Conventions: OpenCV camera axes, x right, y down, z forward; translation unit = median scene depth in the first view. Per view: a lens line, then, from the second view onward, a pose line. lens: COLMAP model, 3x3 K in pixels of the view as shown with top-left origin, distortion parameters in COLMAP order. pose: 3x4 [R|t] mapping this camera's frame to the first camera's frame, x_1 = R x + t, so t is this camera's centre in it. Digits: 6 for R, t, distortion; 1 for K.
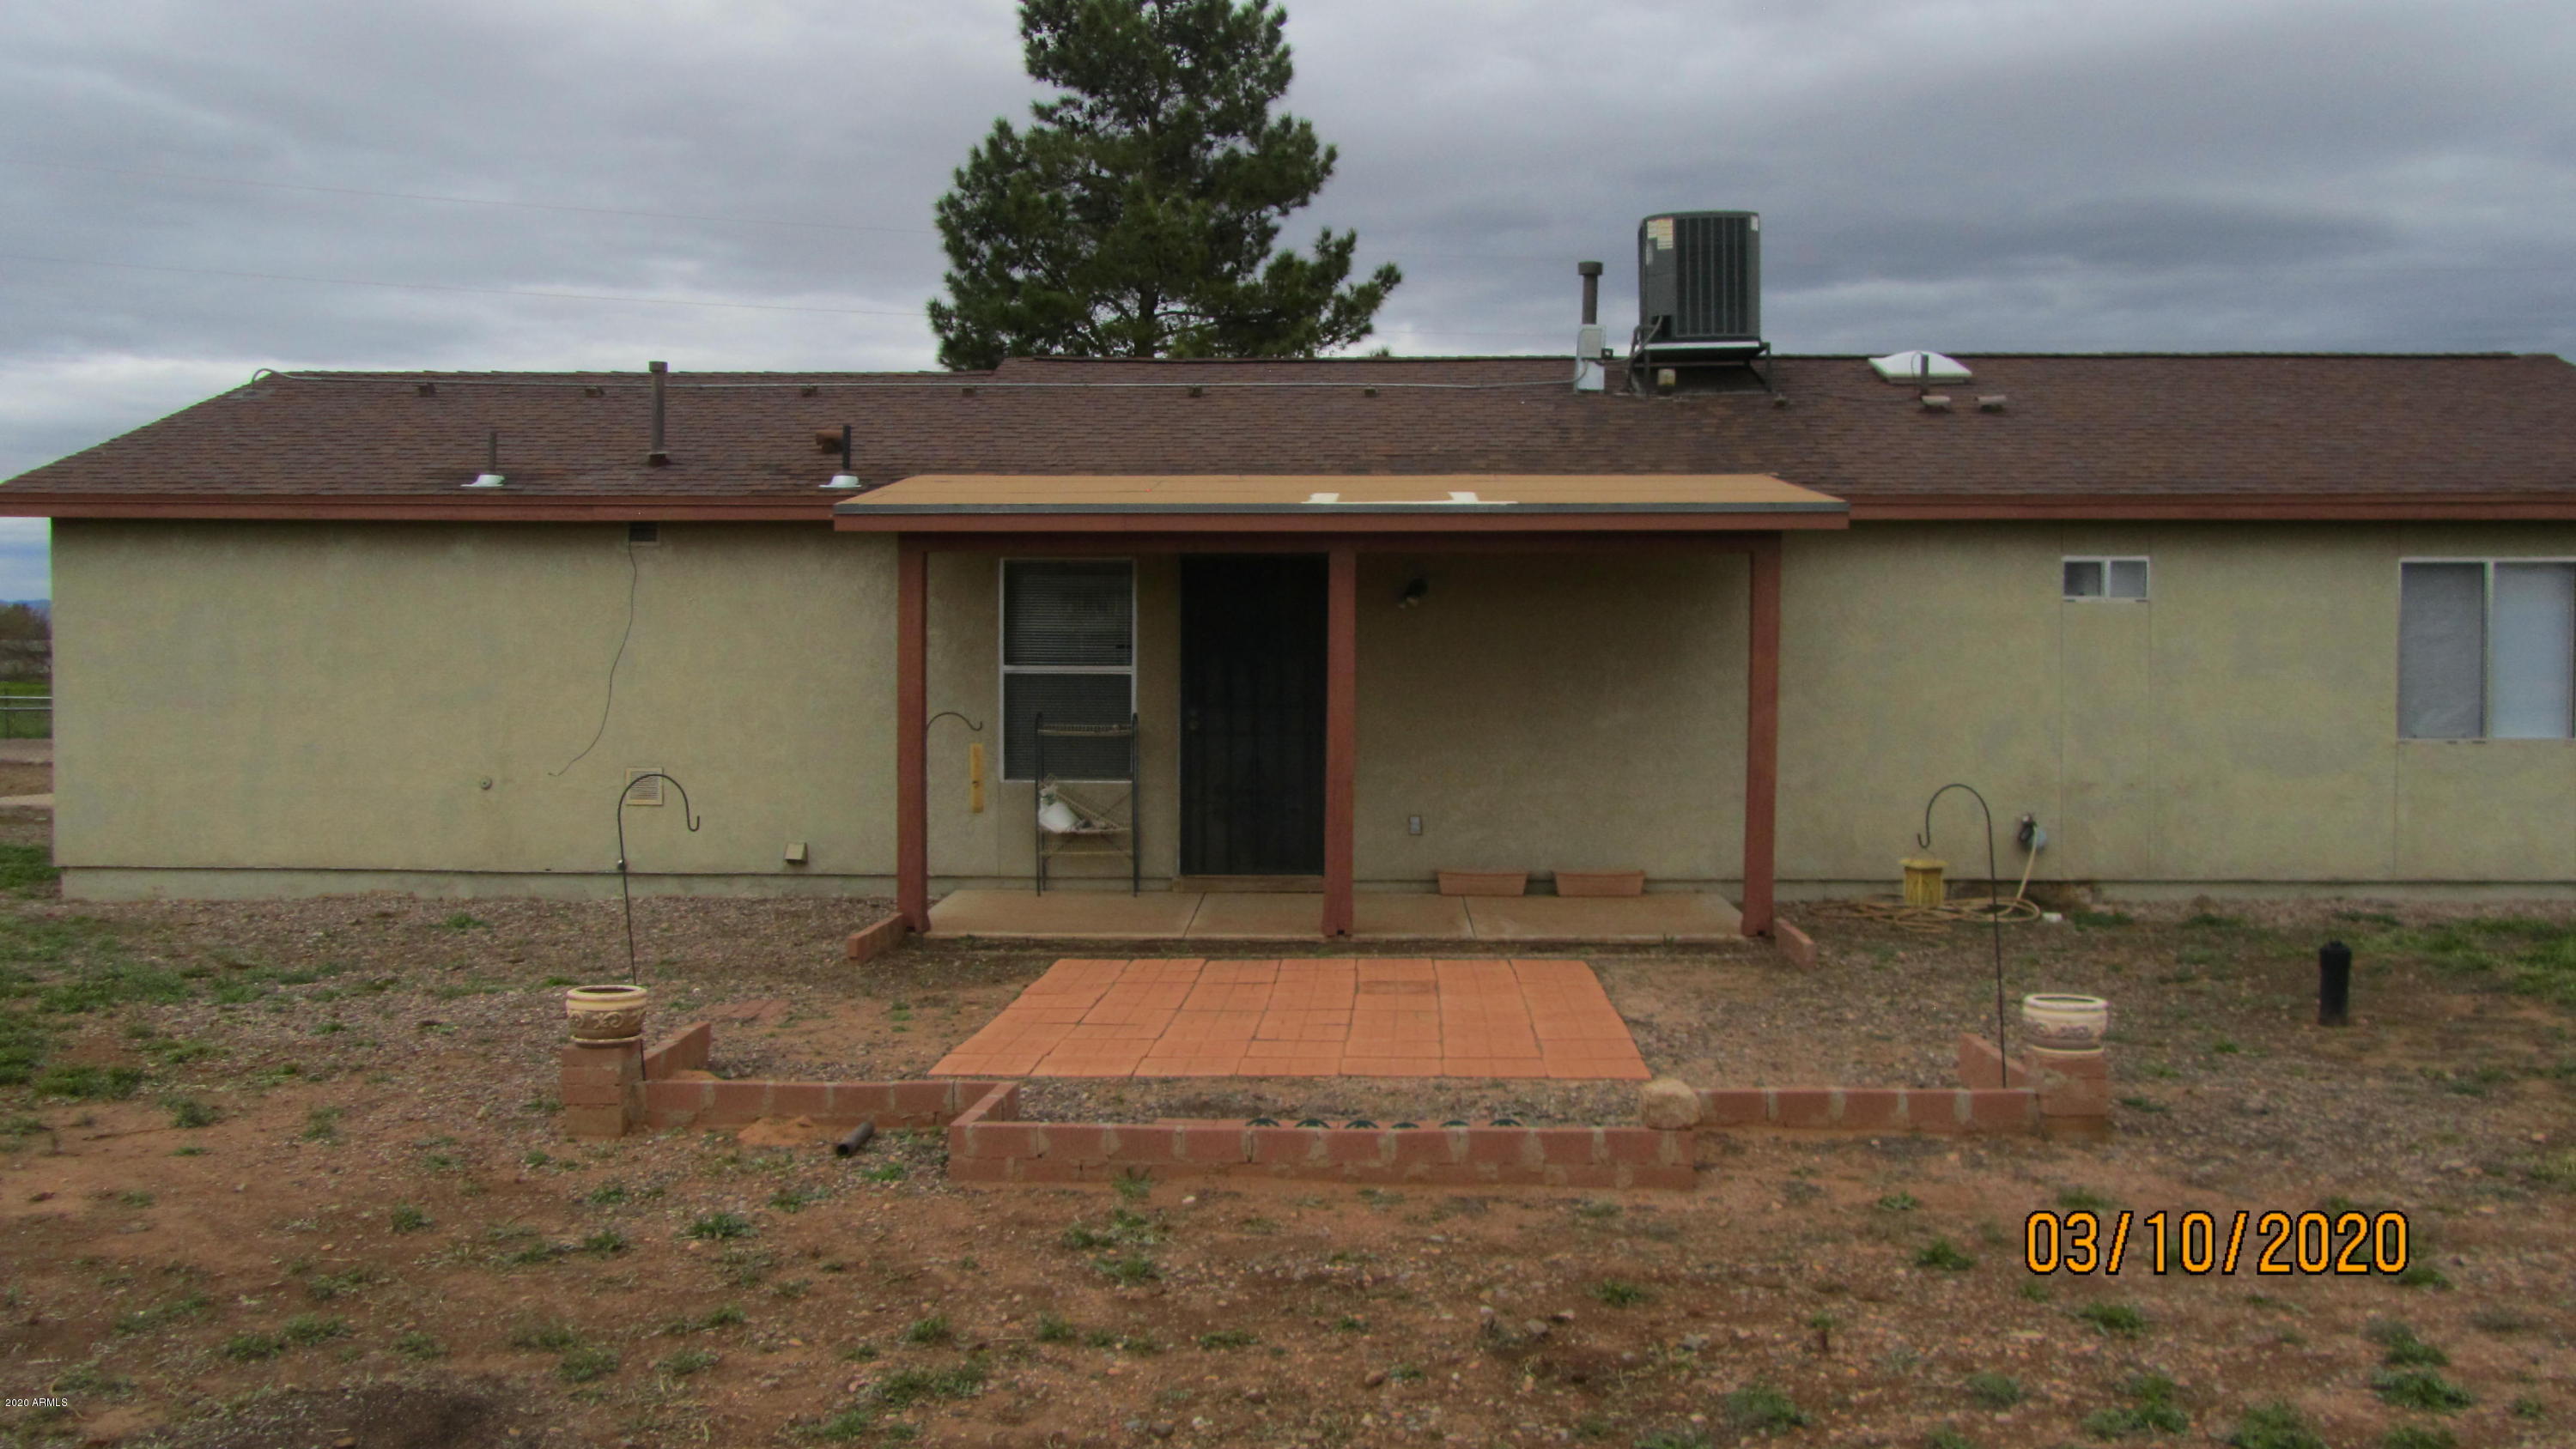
lens RADIAL K [[2232.8, 0, 1272.2], [0, 2232.8, 708.0], [0, 0, 1]] dist [-0.021091, 0.006422]
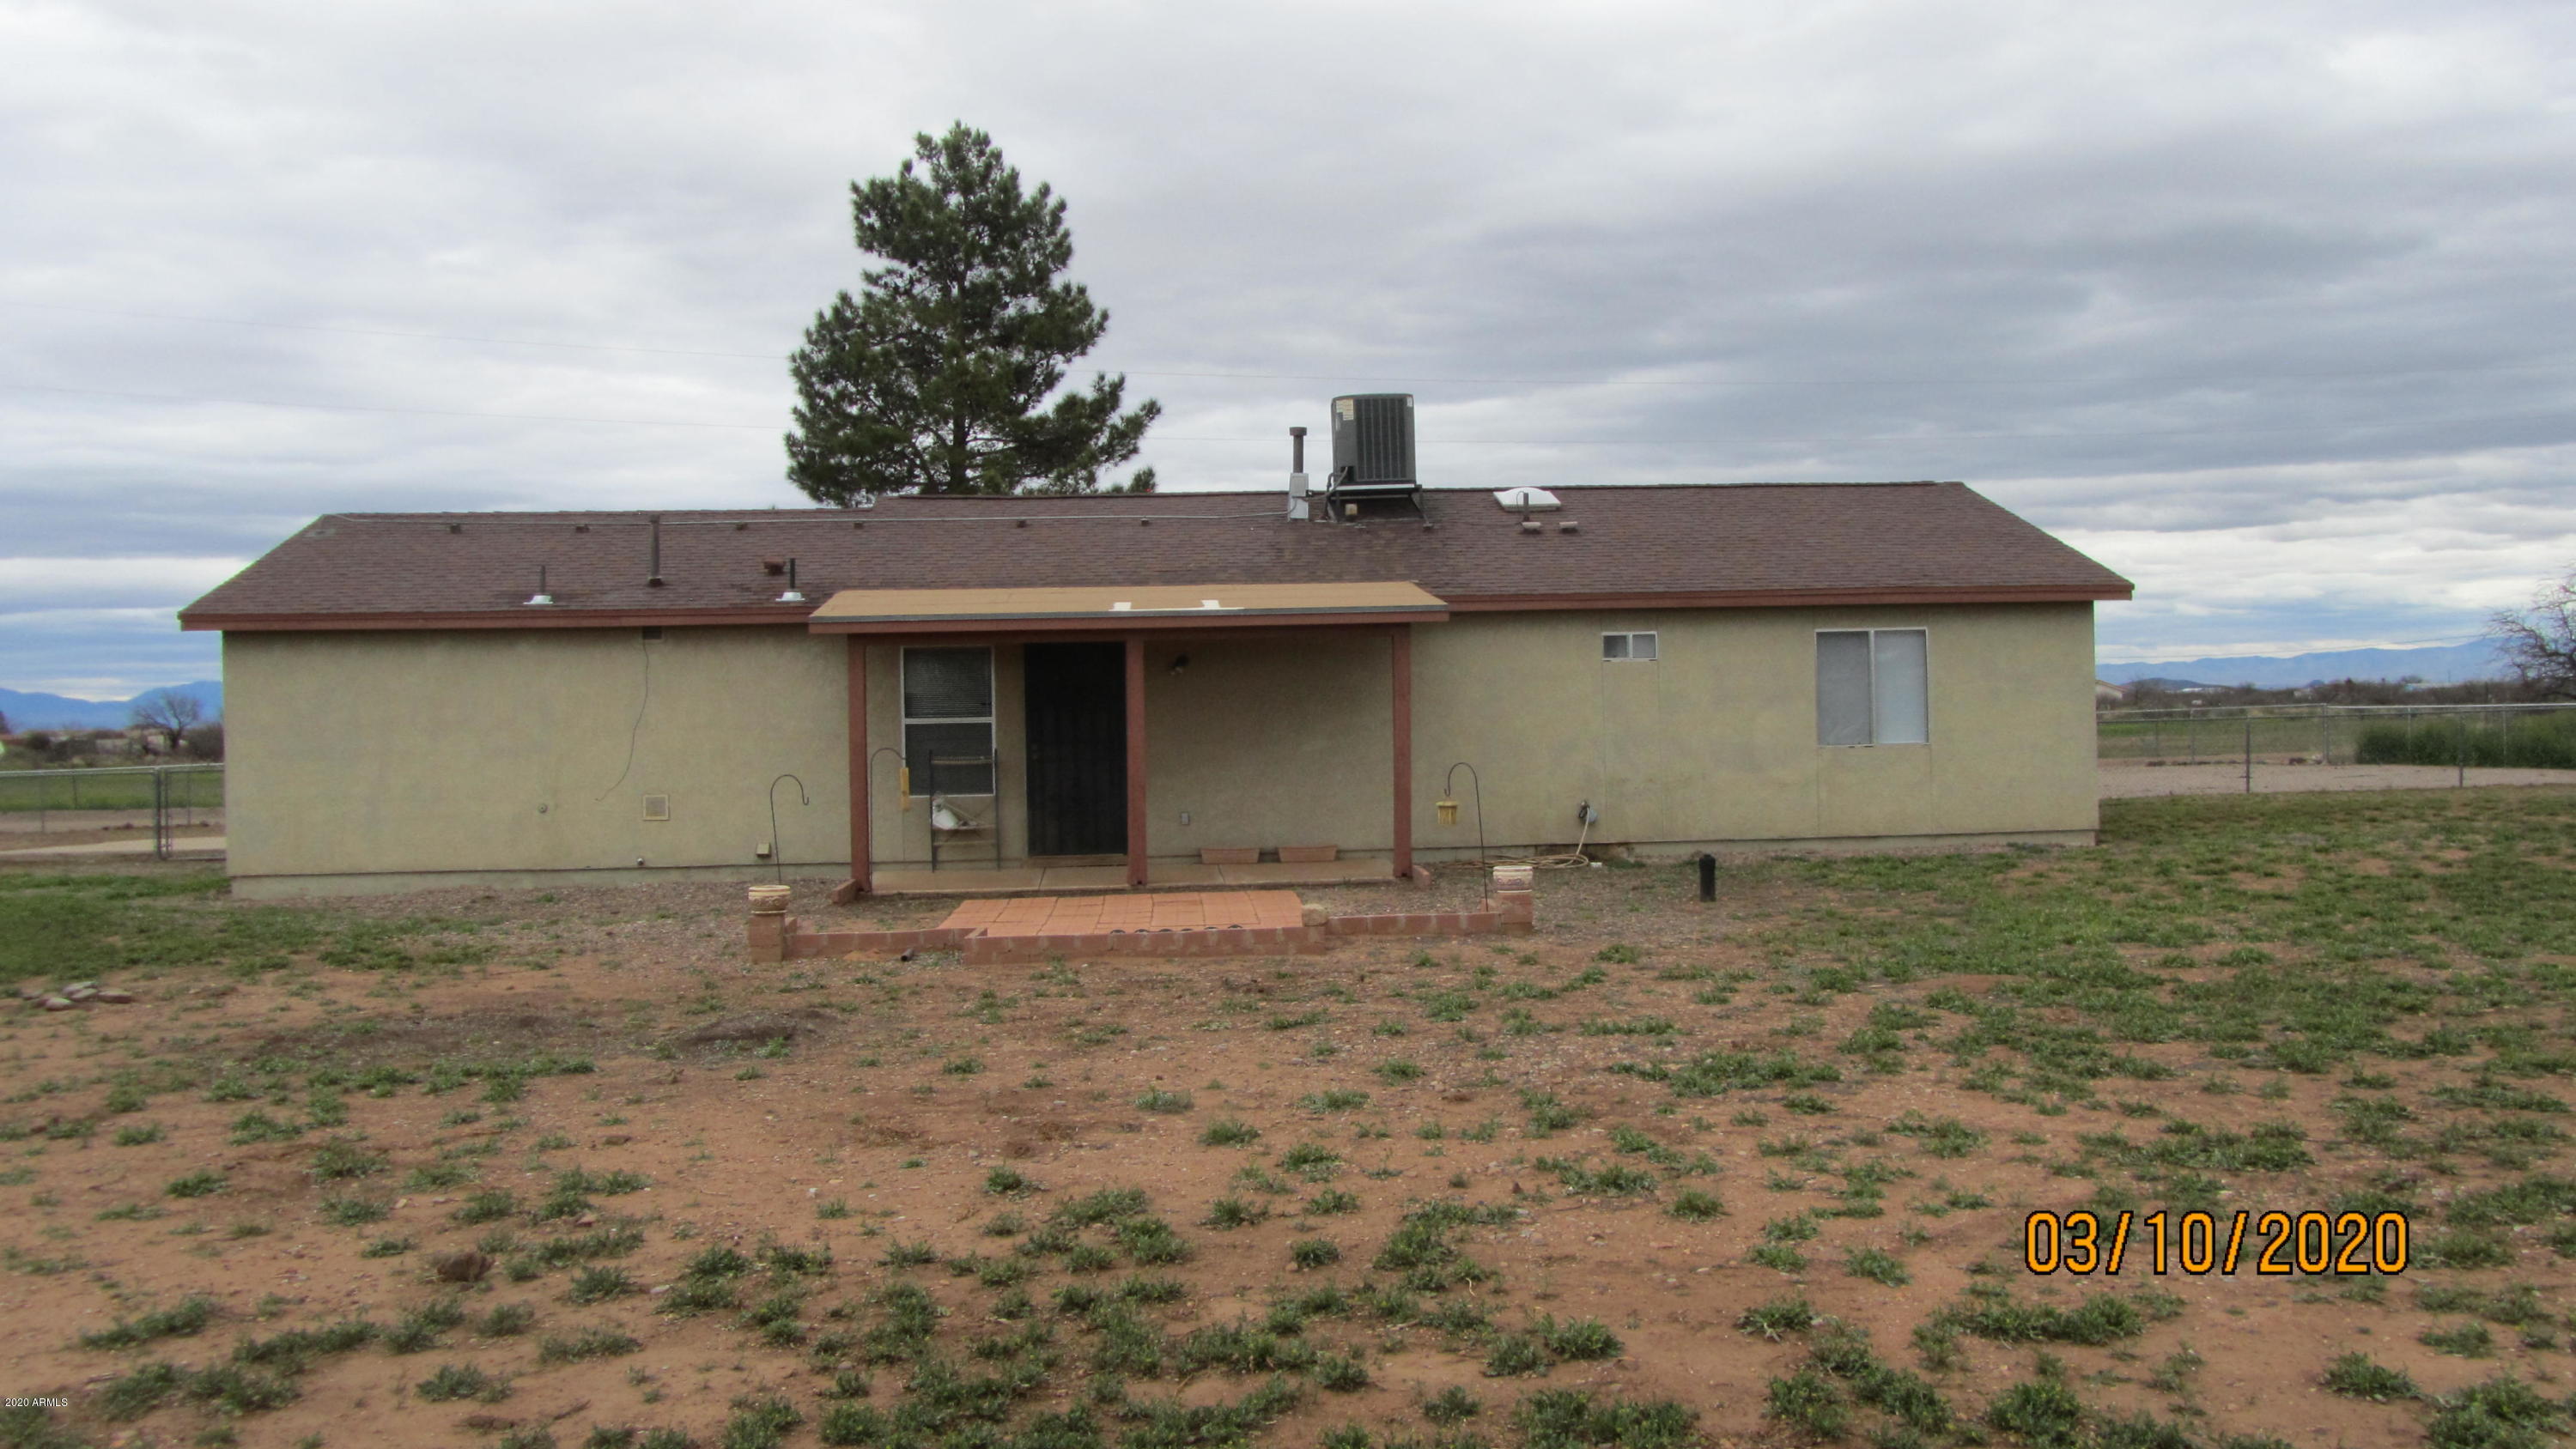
lens RADIAL K [[2232.8, 0, 1308.9], [0, 2232.8, 738.9], [0, 0, 1]] dist [-0.021091, 0.006422]
pose [[0.992098, -0.023922, 0.123165, -0.036608], [0.025275, 0.999636, -0.009431, 0.014880], [-0.122895, 0.012470, 0.992341, -0.496475]]
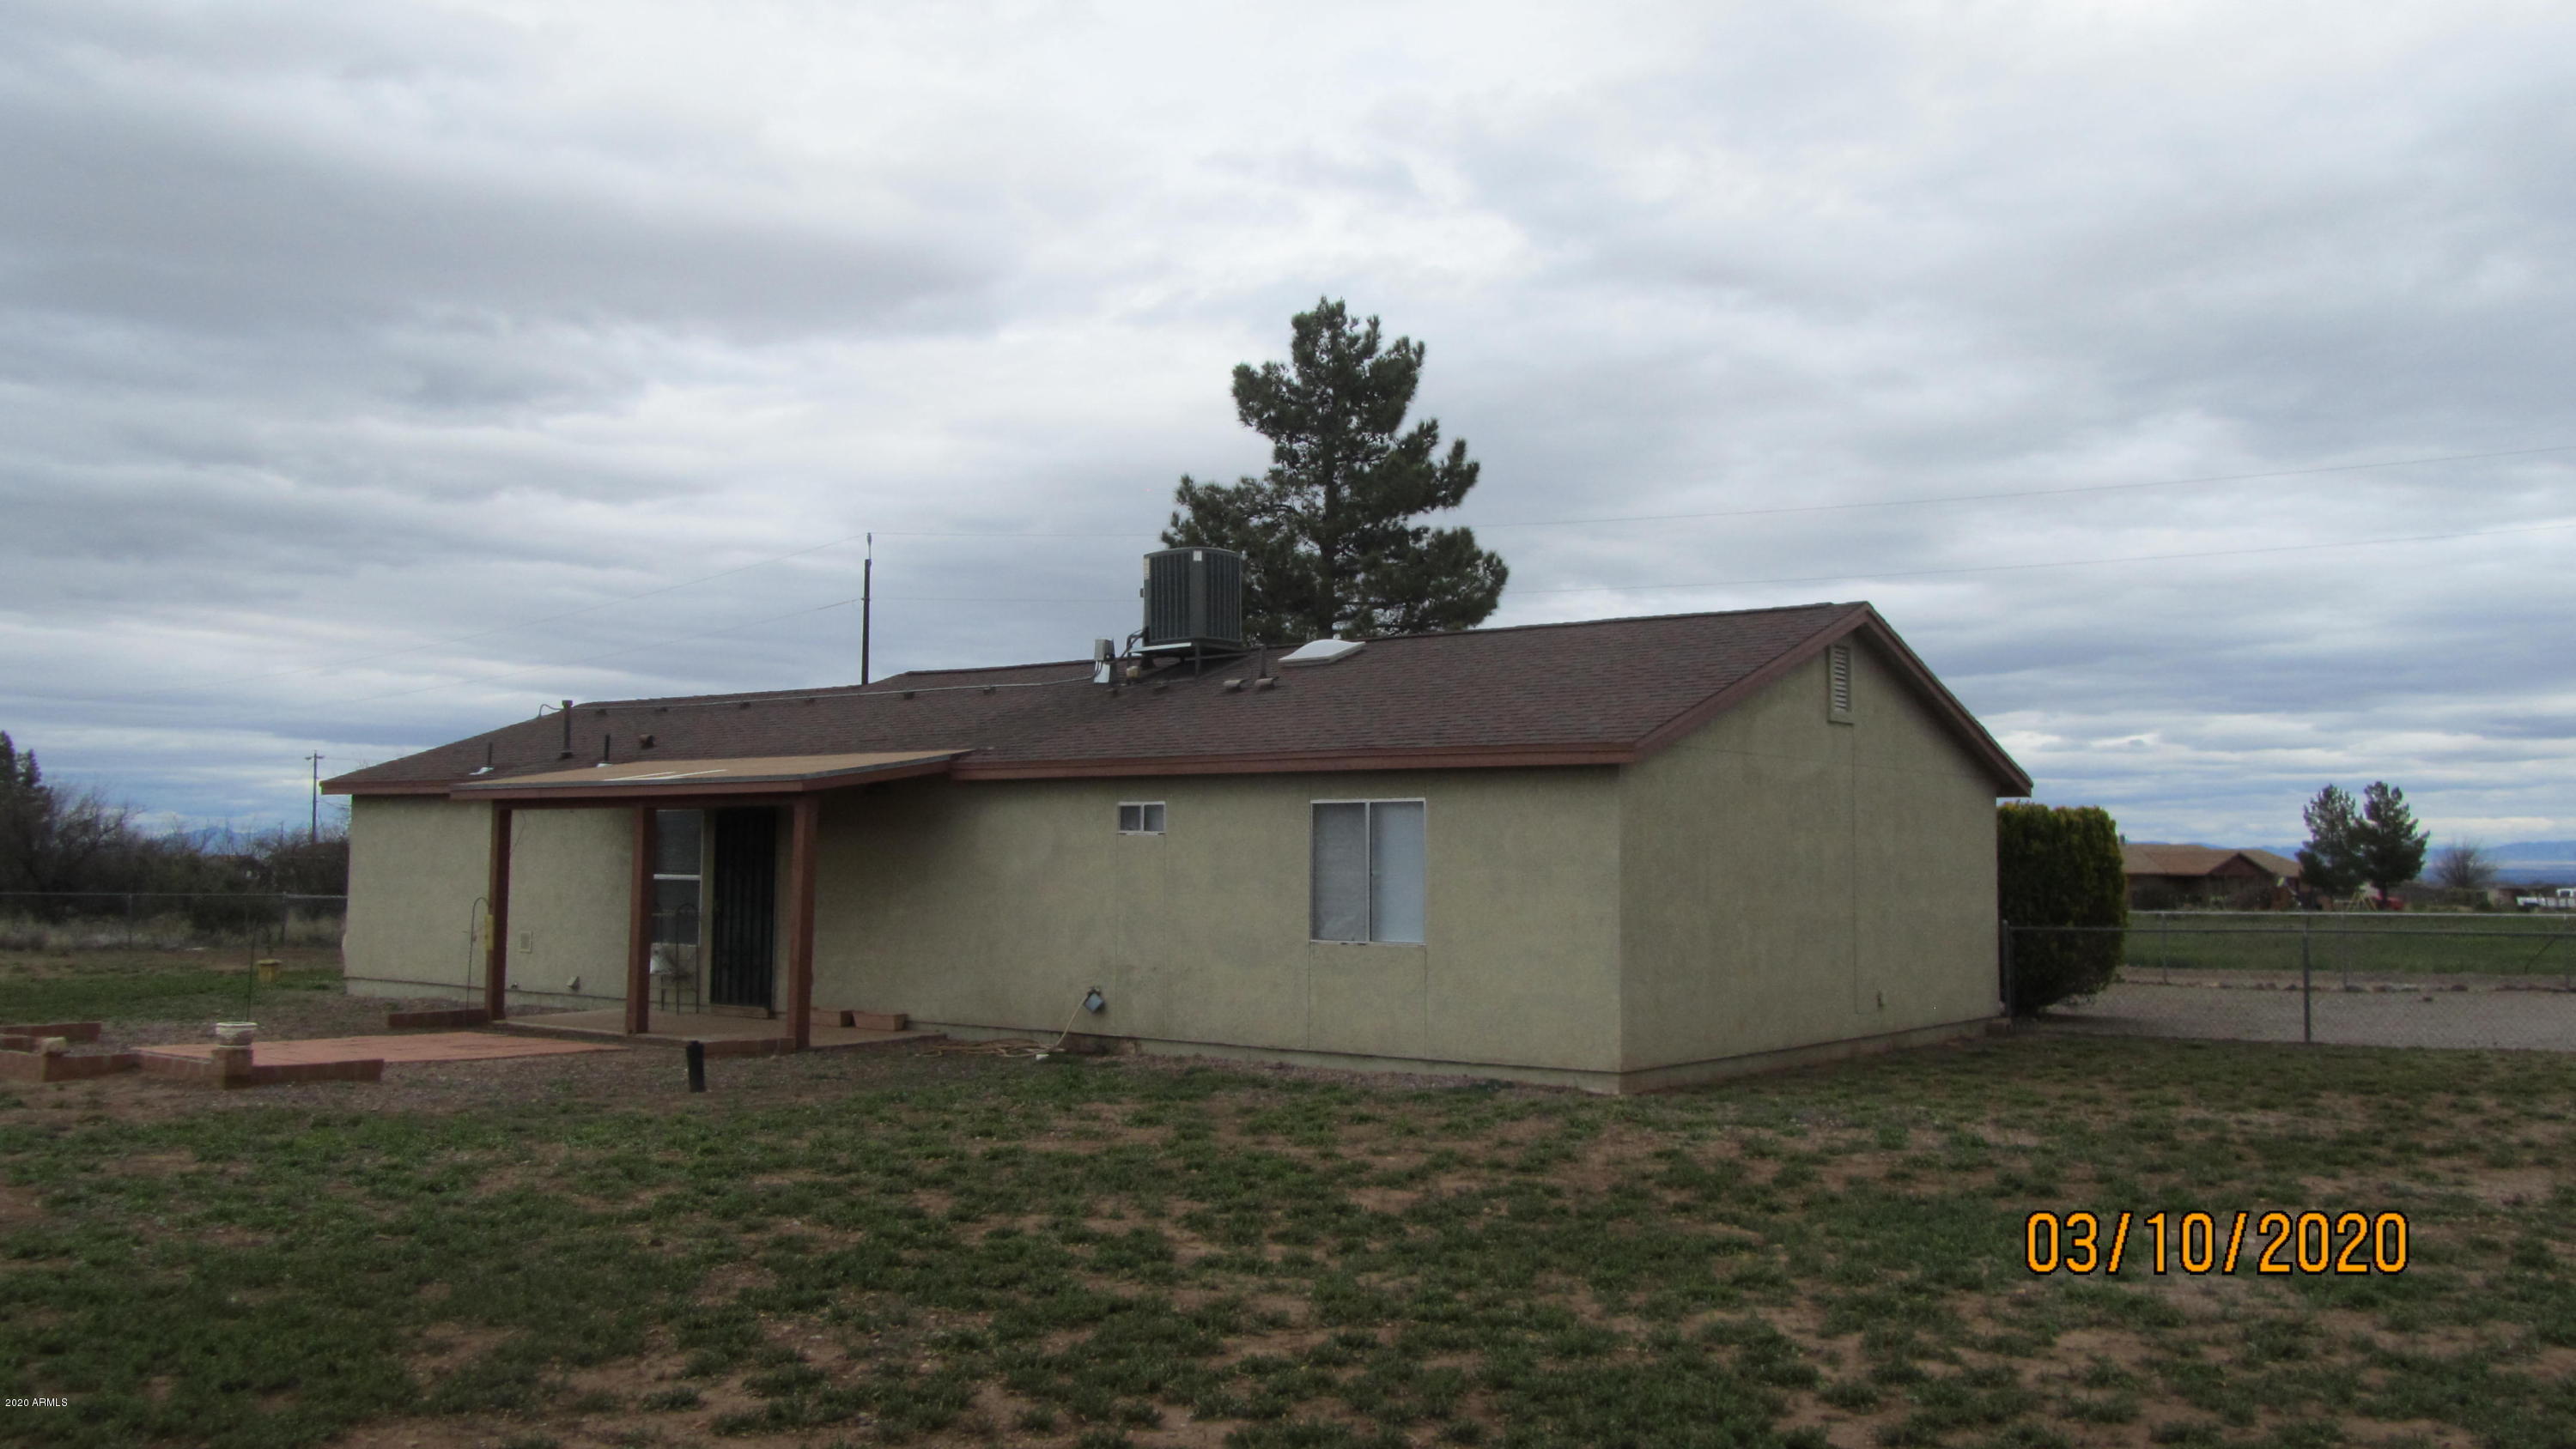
lens RADIAL K [[2232.8, 0, 1284.0], [0, 2232.8, 735.1], [0, 0, 1]] dist [-0.021091, 0.006422]
pose [[0.791209, -0.030140, -0.610803, 1.280312], [-0.022269, 0.996702, -0.078028, -0.003094], [0.611141, 0.075338, 0.787928, -0.042310]]
